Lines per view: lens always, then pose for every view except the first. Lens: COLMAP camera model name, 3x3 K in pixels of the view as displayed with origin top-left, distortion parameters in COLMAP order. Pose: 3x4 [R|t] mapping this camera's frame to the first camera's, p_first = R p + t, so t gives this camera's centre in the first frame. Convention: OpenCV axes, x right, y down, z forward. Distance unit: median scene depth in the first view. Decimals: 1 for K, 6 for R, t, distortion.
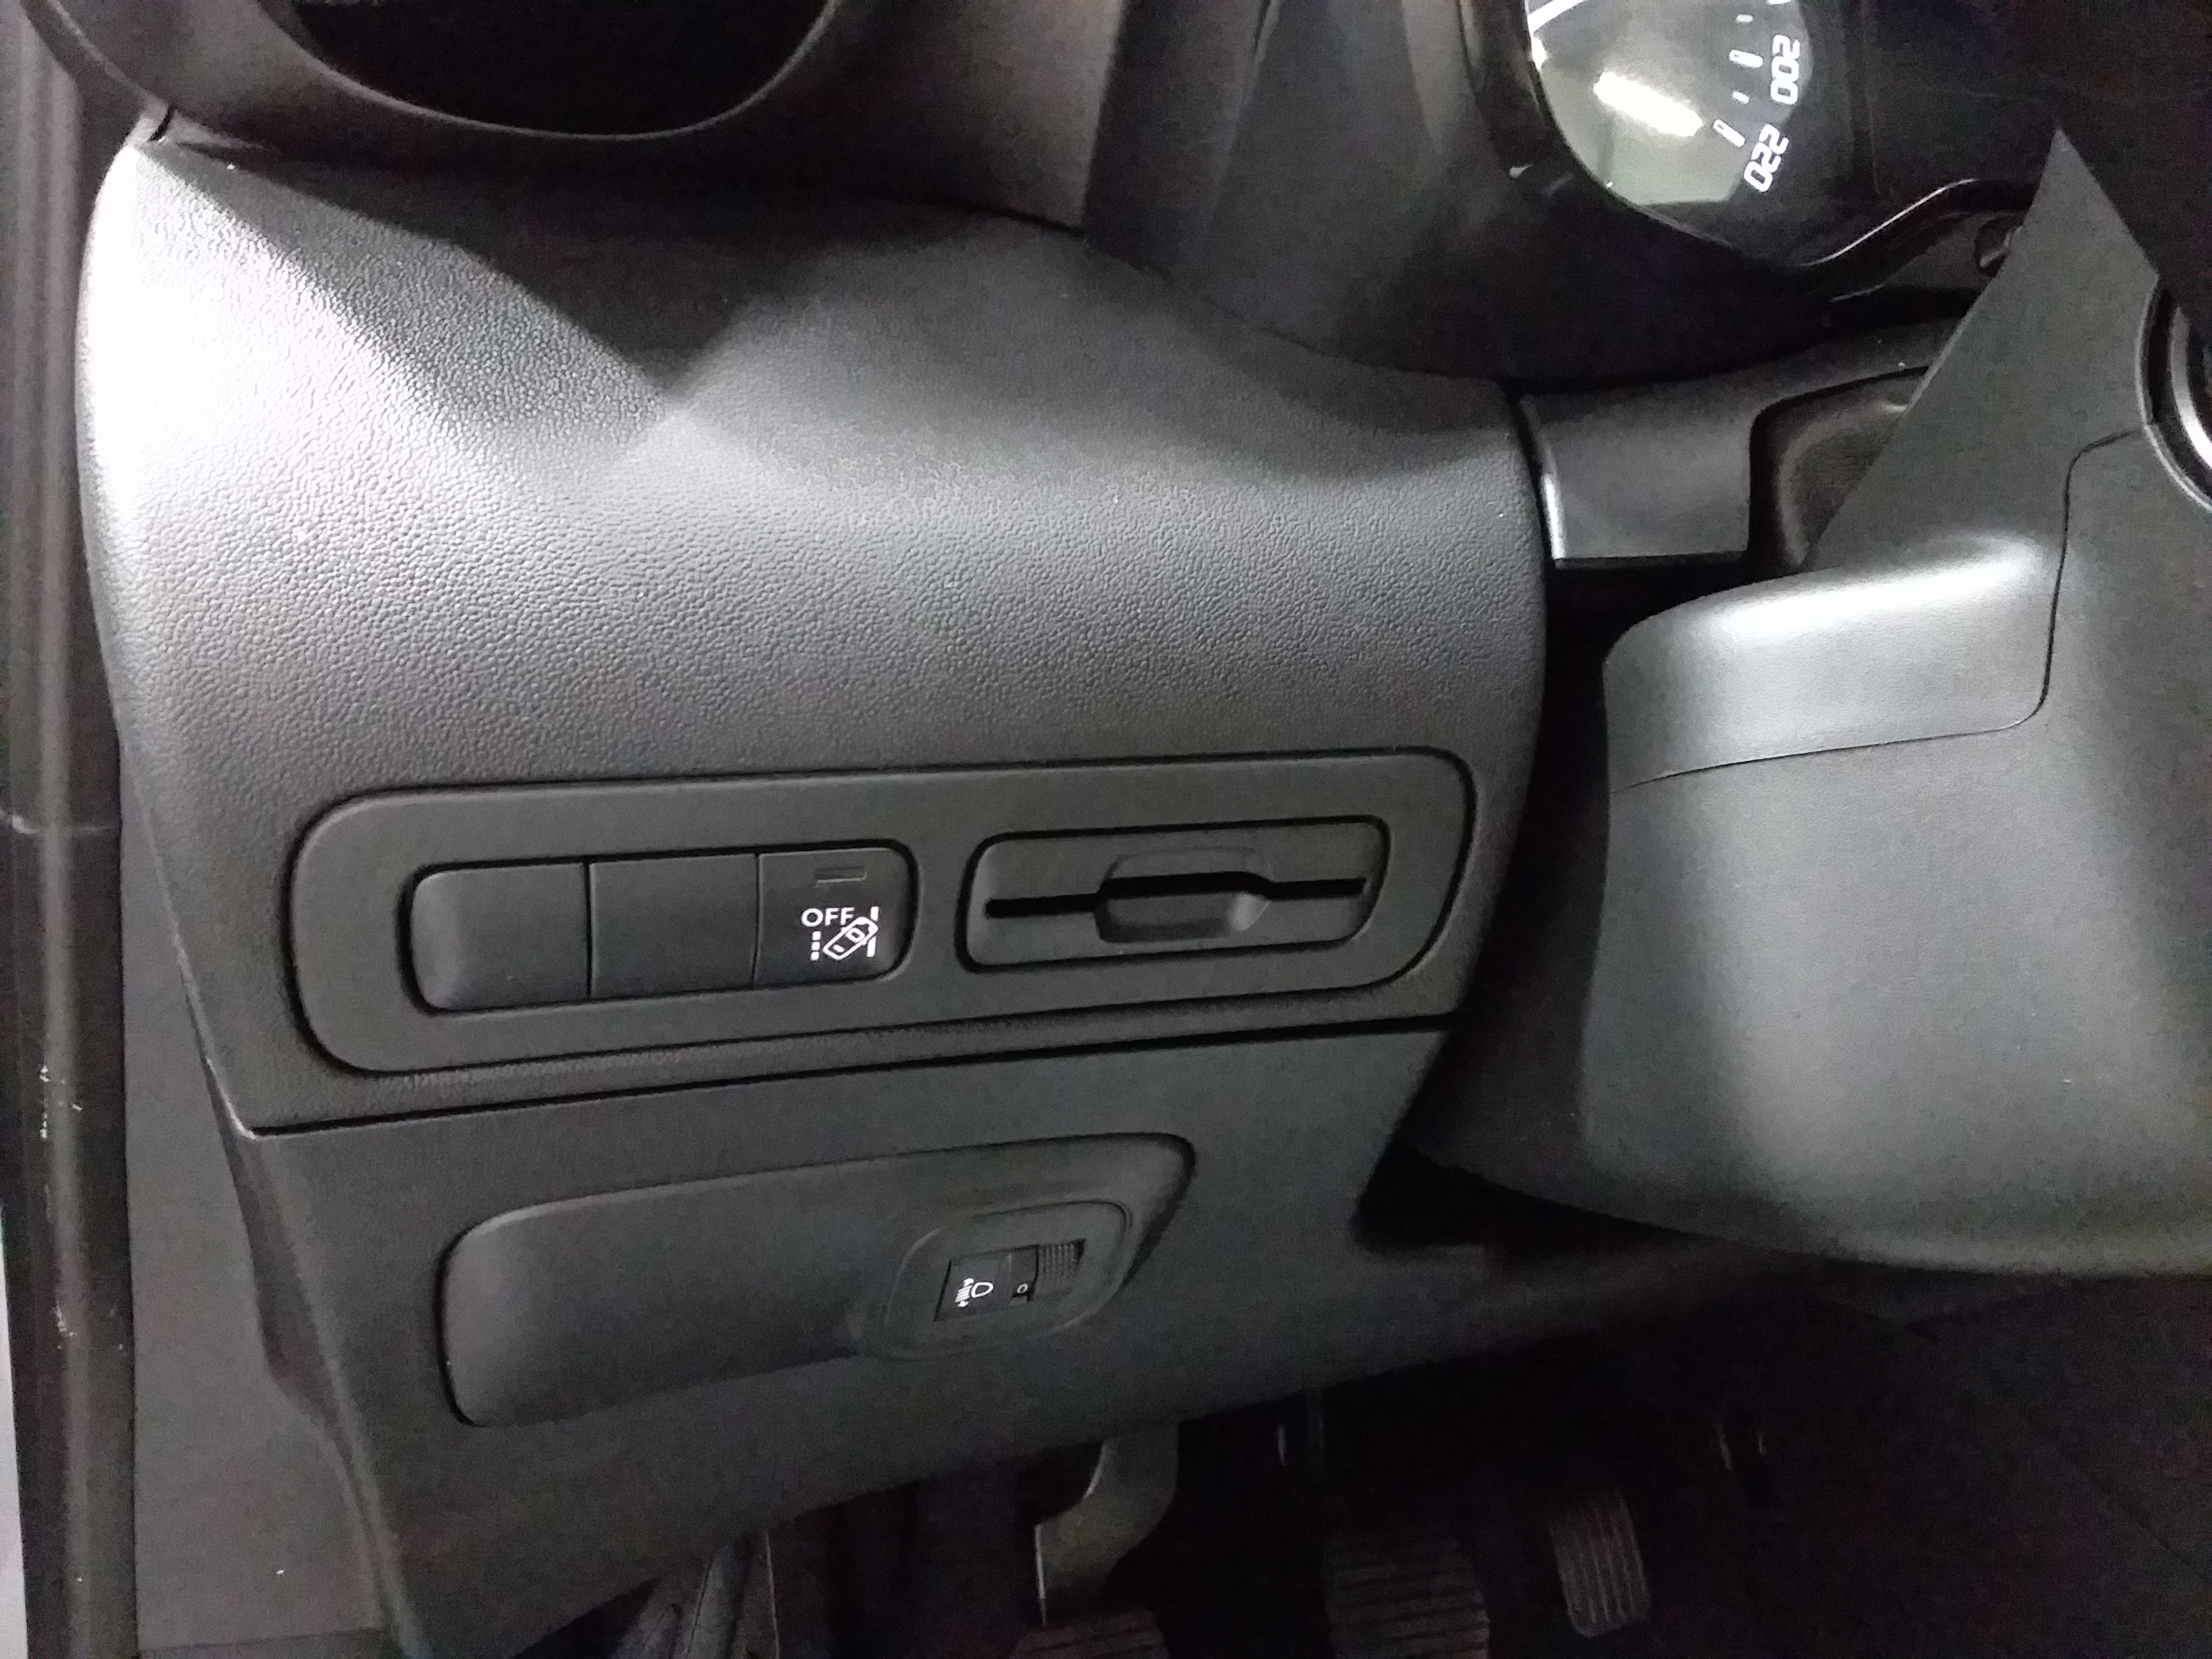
lens RADIAL K [[1801.5, 0, 1102.7], [0, 1801.5, 822.3], [0, 0, 1]] dist [0.082159, -0.138471]
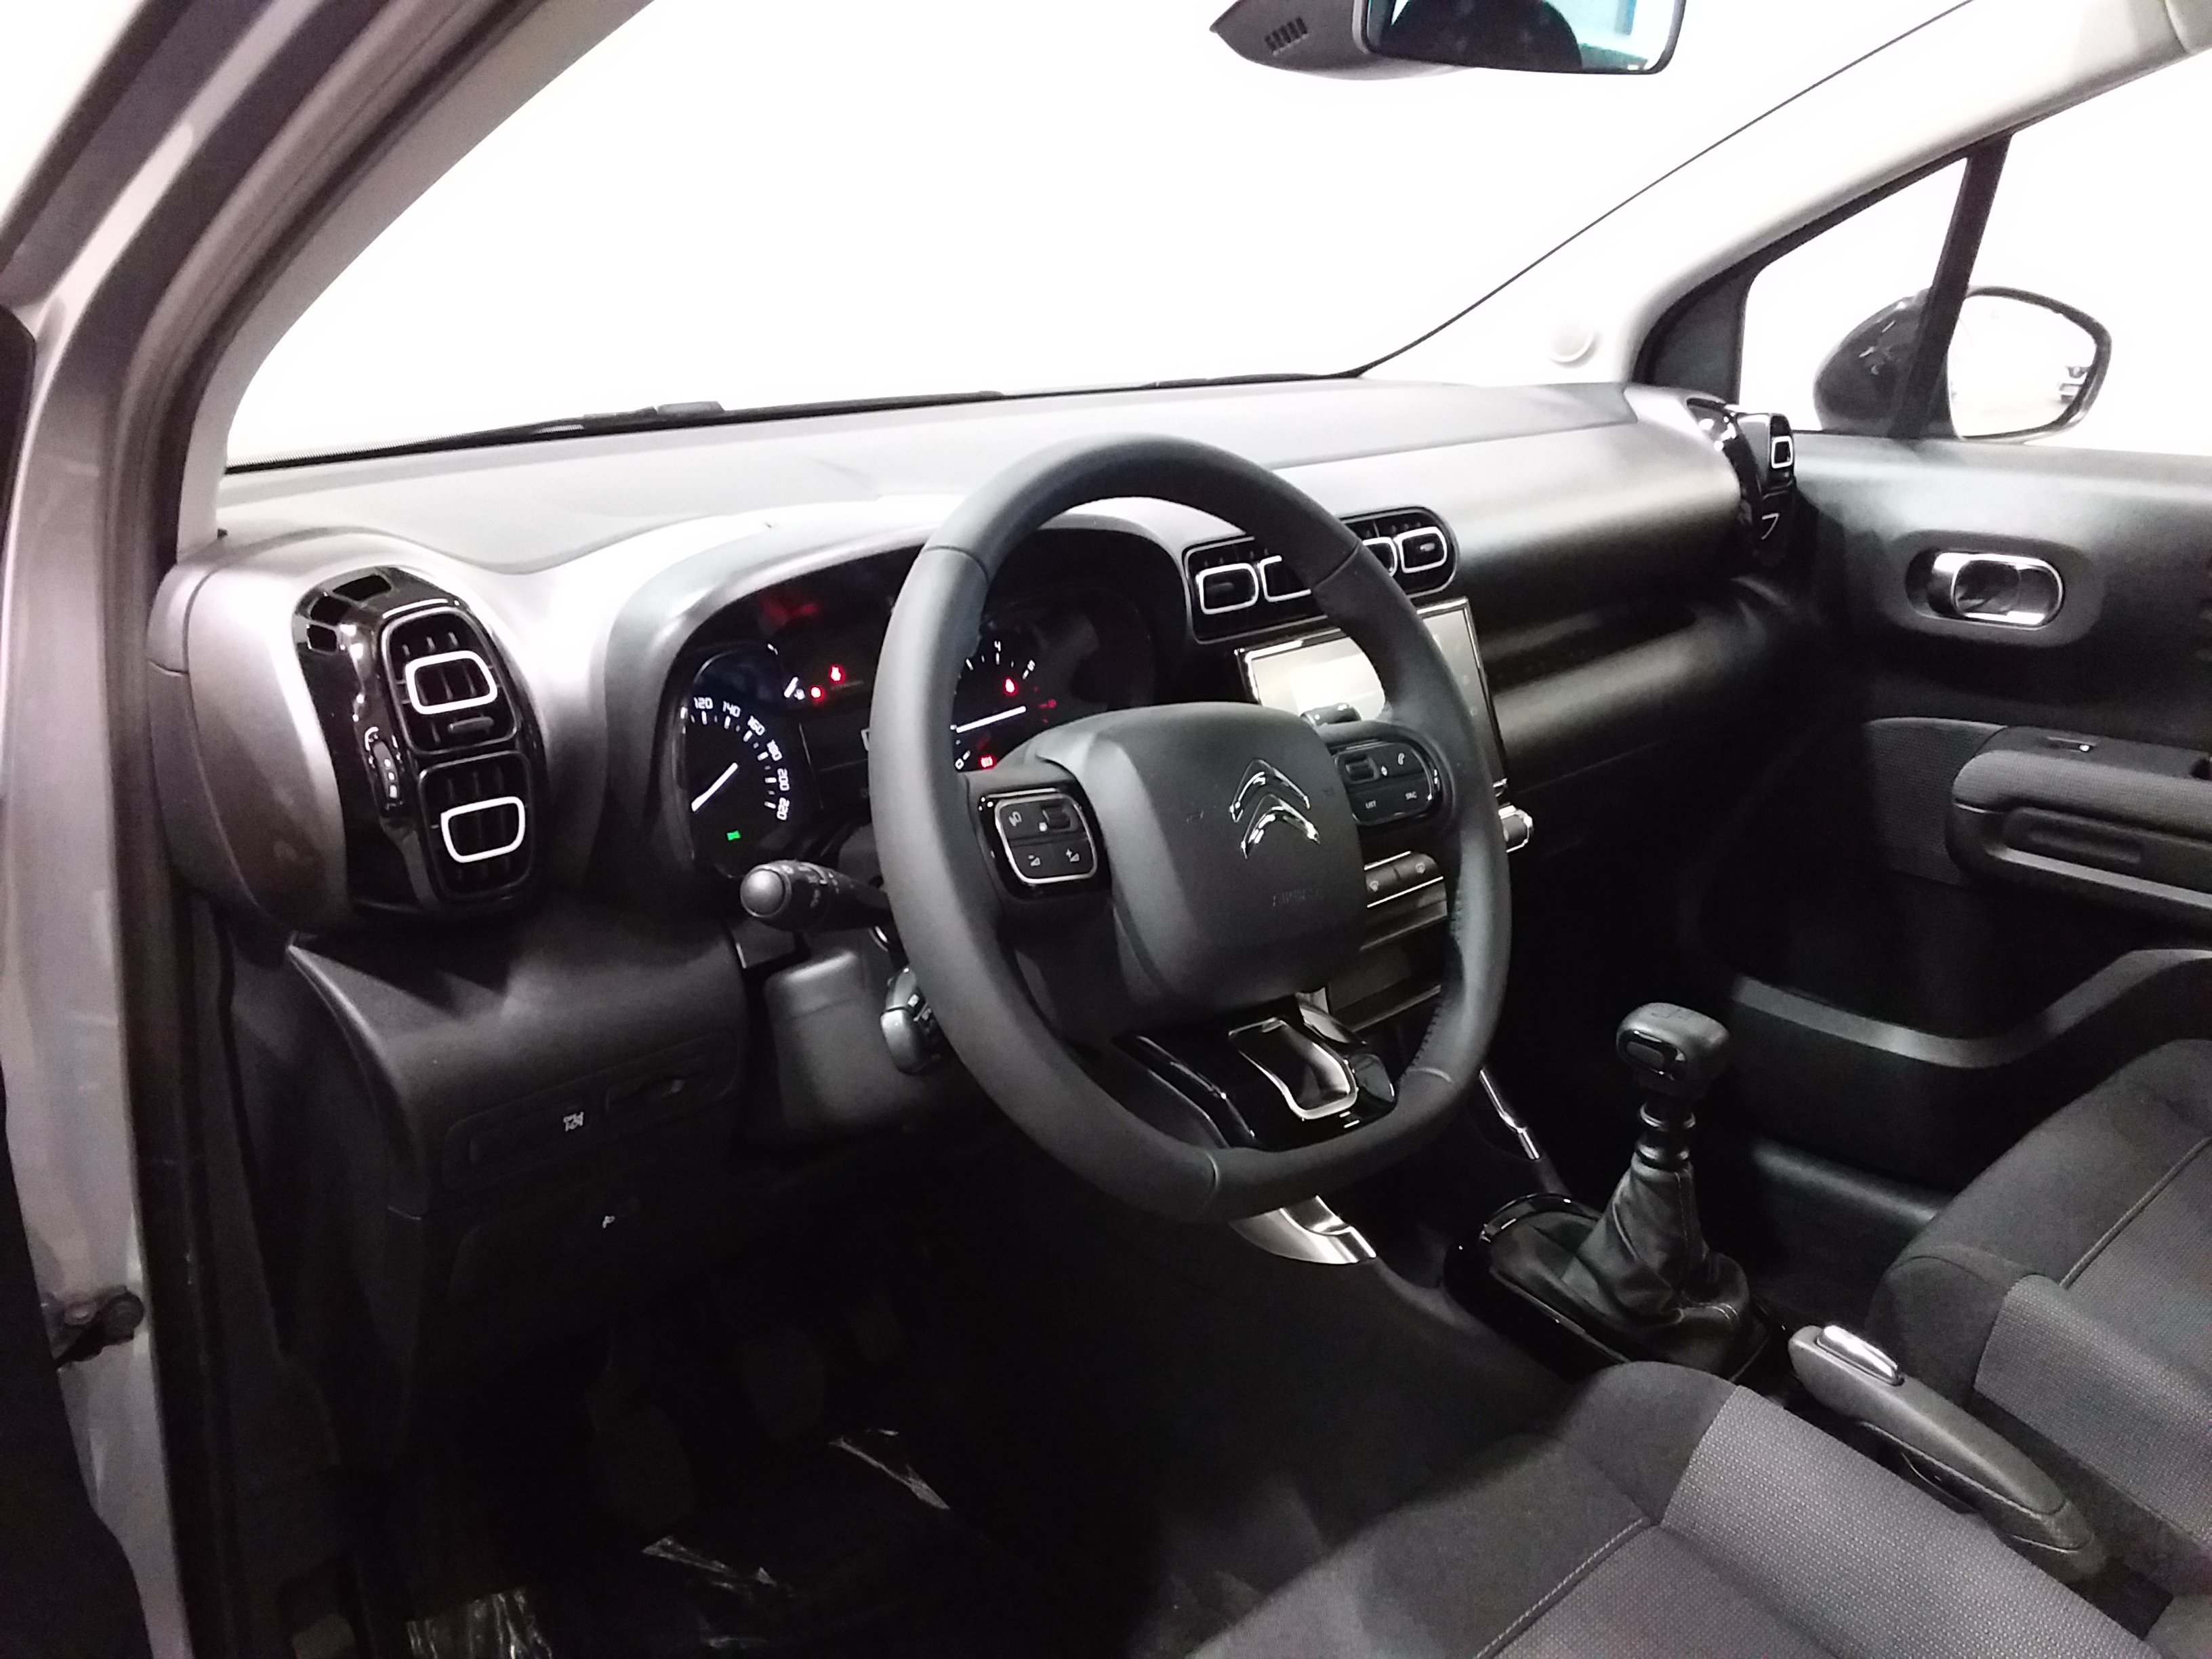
lens RADIAL K [[1801.5, 0, 1102.7], [0, 1801.5, 822.3], [0, 0, 1]] dist [0.082159, -0.138471]
pose [[0.902963, -0.193108, 0.383883, -0.425084], [0.195890, 0.980095, 0.032256, -0.401336], [-0.382471, 0.046073, 0.922818, -2.583912]]
